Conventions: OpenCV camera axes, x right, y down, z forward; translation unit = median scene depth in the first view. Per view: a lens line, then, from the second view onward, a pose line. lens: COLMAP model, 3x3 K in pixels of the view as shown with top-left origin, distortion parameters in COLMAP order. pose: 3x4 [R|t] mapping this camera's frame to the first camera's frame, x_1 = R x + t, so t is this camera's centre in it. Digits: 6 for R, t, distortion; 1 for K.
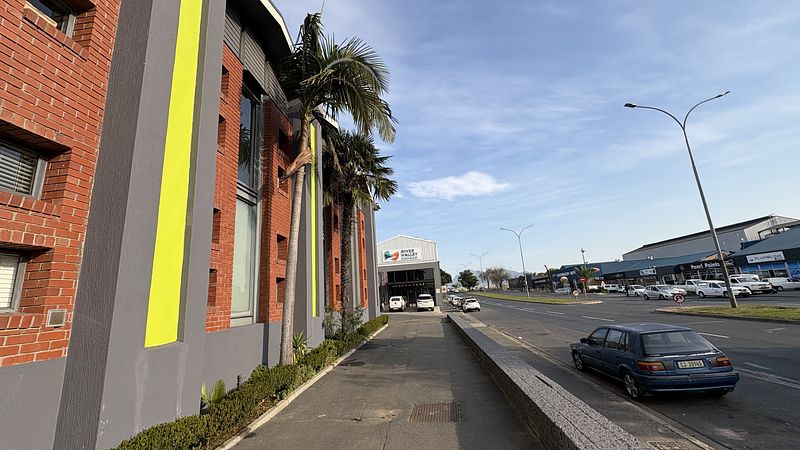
lens RADIAL K [[319.6, 0, 398.8], [0, 319.6, 227.6], [0, 0, 1]] dist [0.000916, -0.000031]
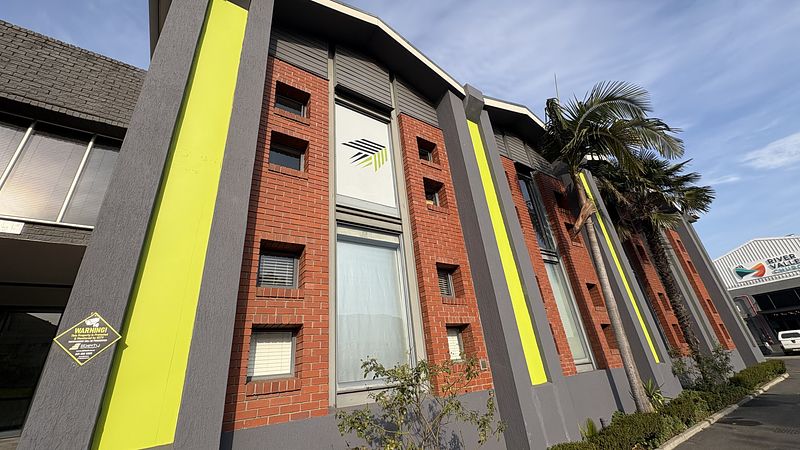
lens RADIAL K [[319.6, 0, 397.4], [0, 319.6, 224.1], [0, 0, 1]] dist [0.000916, -0.000031]
pose [[0.637418, -0.324798, -0.698717, 0.037697], [0.218922, 0.945784, -0.239931, -0.052478], [0.738764, -0.000028, 0.673965, -0.217159]]
